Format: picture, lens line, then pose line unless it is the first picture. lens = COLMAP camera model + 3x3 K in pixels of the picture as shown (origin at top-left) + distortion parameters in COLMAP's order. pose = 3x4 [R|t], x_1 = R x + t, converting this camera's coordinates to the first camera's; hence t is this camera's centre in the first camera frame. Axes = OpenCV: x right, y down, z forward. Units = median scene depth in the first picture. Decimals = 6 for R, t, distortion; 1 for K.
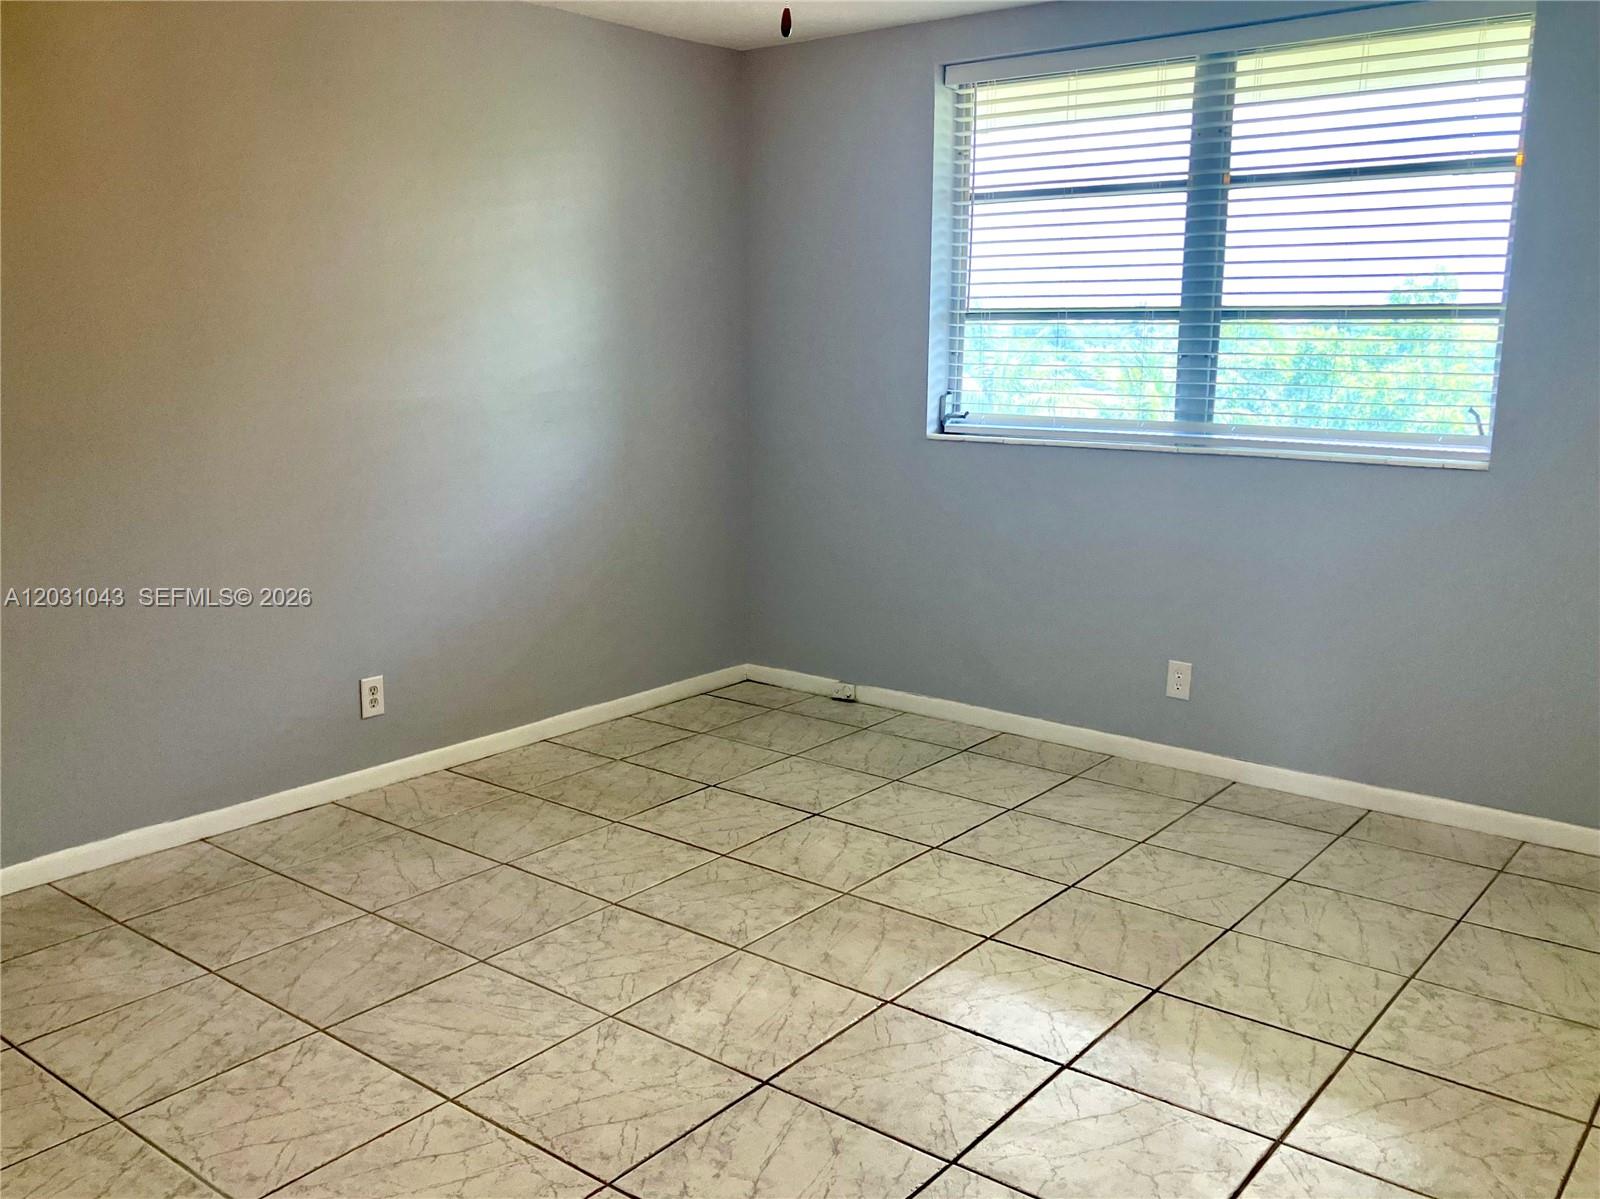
lens RADIAL K [[1359.8, 0, 799.1], [0, 1359.8, 622.6], [0, 0, 1]] dist [0.073793, -0.120393]
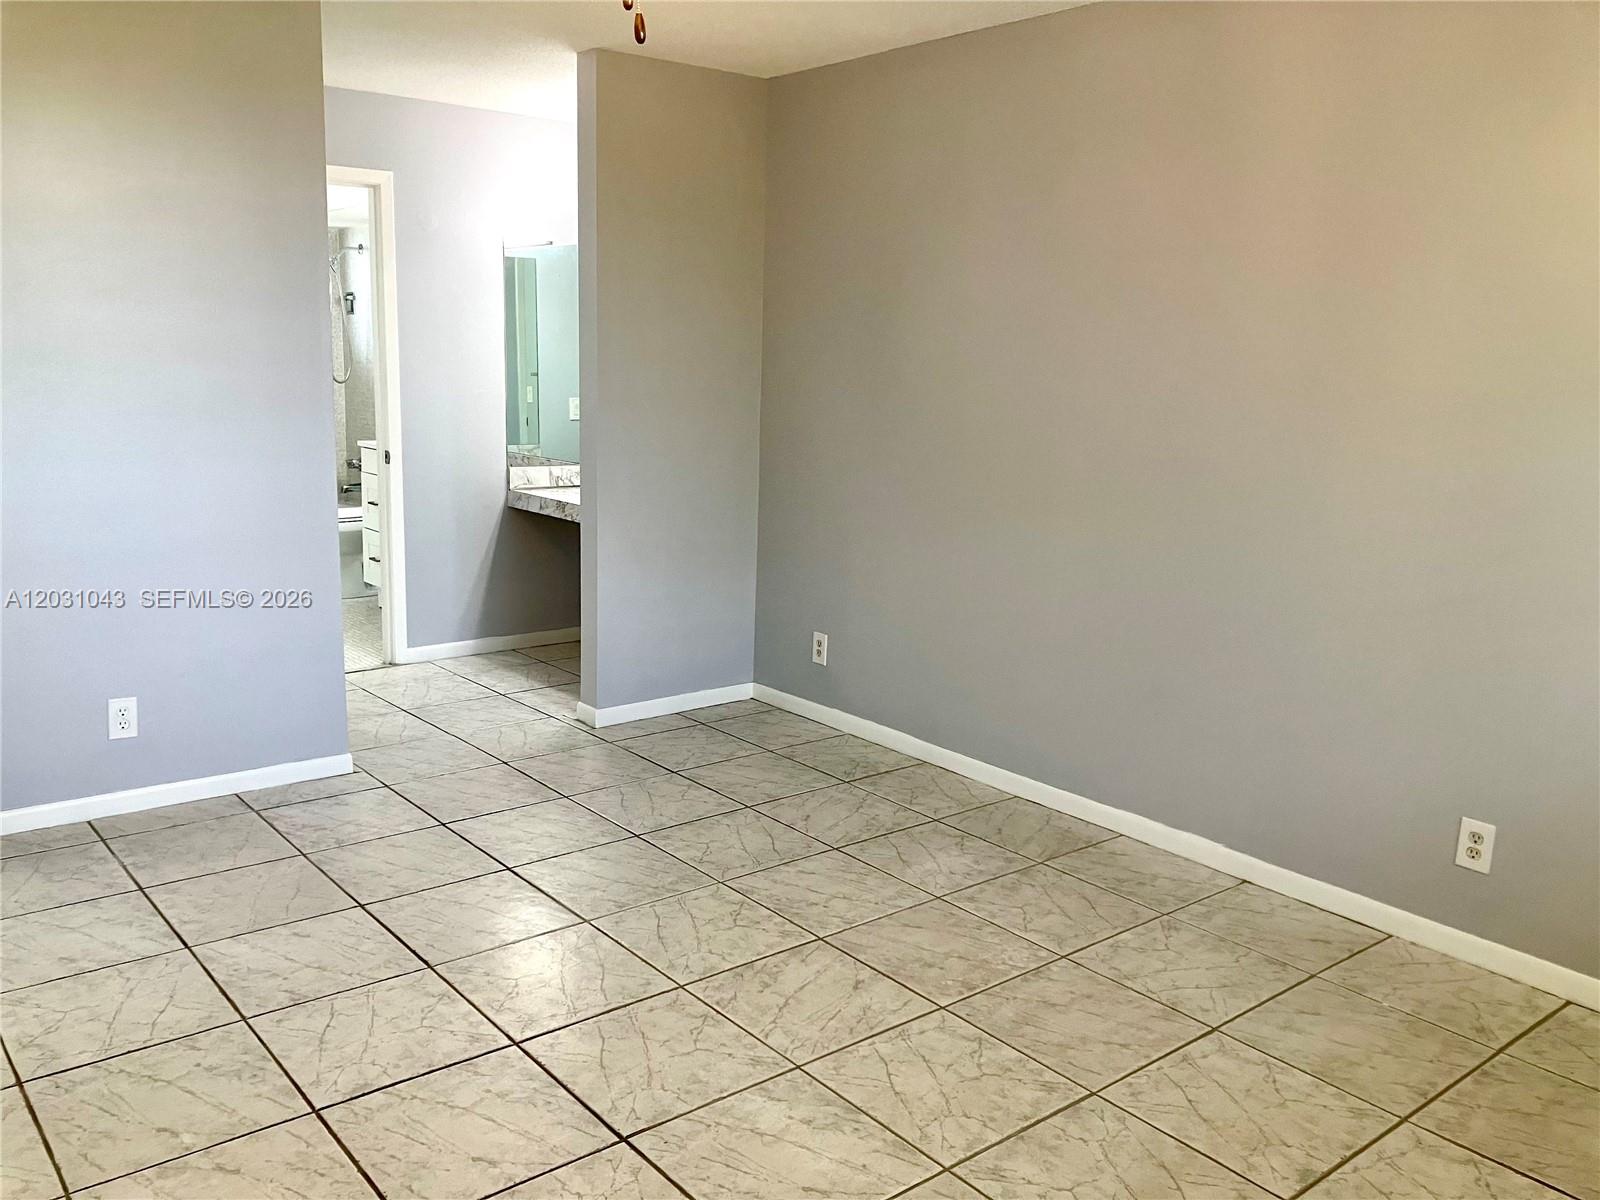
lens RADIAL K [[1359.8, 0, 799.1], [0, 1359.8, 623.1], [0, 0, 1]] dist [0.073793, -0.120393]
pose [[-0.210017, 0.193107, -0.958437, 0.507868], [-0.235769, 0.941367, 0.241330, -0.167599], [0.948844, 0.276653, -0.152175, 0.740891]]
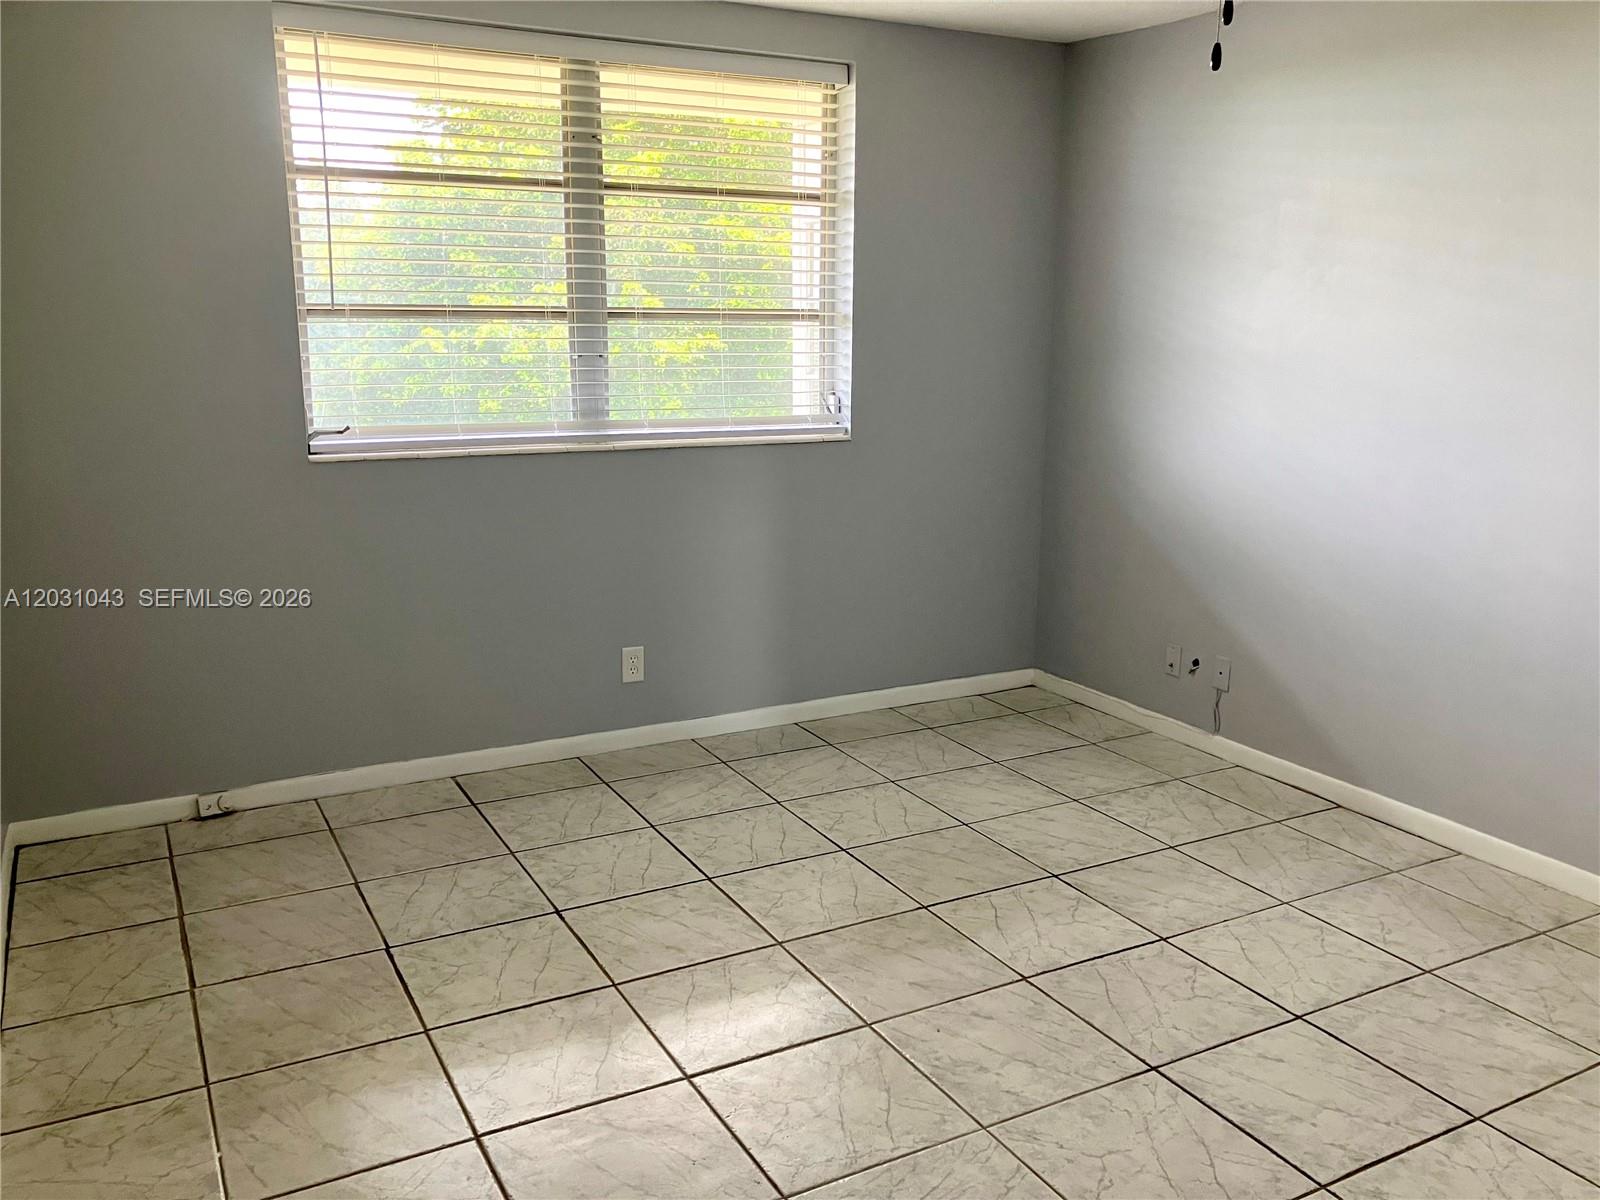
lens RADIAL K [[1318.5, 0, 800.0], [0, 1318.5, 600.0], [0, 0, 1]] dist [0.151205, -0.300715]
pose [[0.403851, -0.198210, 0.893094, -0.623777], [0.187882, 0.973406, 0.131075, -0.126377], [-0.895324, 0.114862, 0.430351, 0.484919]]
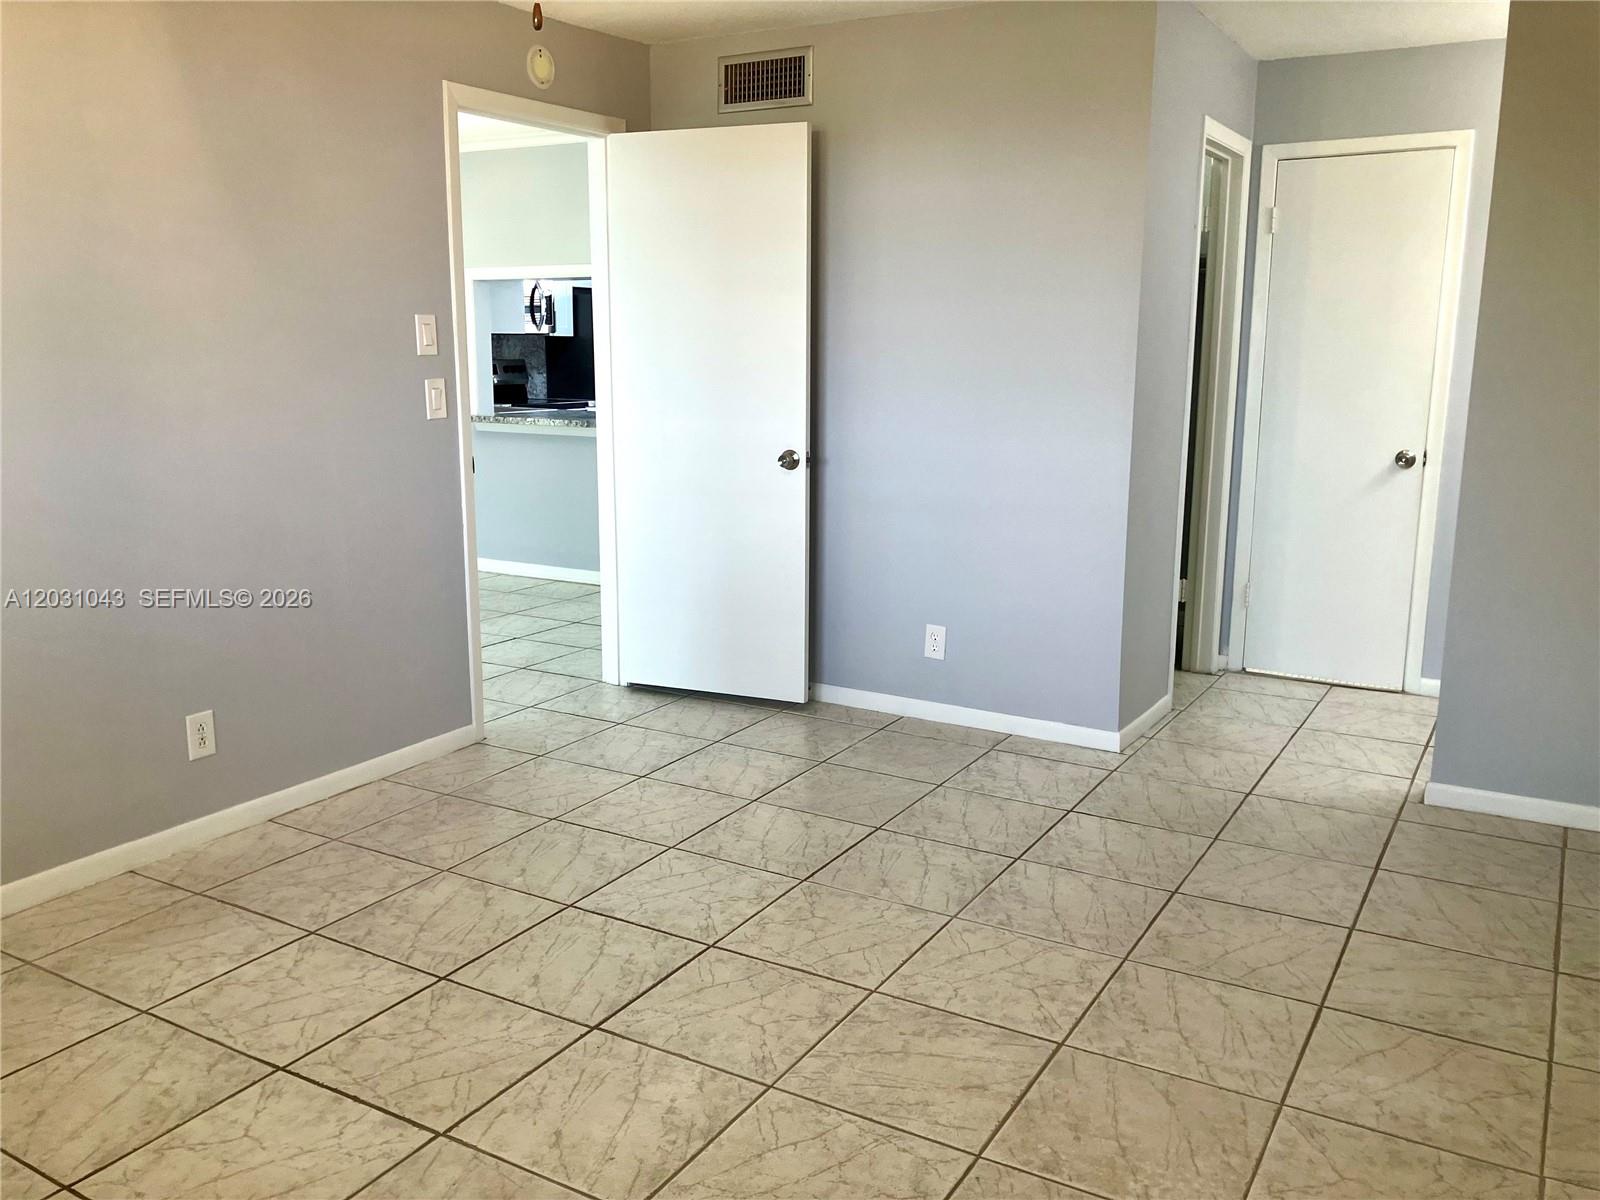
lens RADIAL K [[1359.8, 0, 799.1], [0, 1359.8, 623.1], [0, 0, 1]] dist [0.073793, -0.120393]
pose [[-0.992287, 0.021985, -0.121993, -0.037932], [-0.030829, 0.909454, 0.414661, -0.247094], [0.120063, 0.415224, -0.901762, 1.171912]]
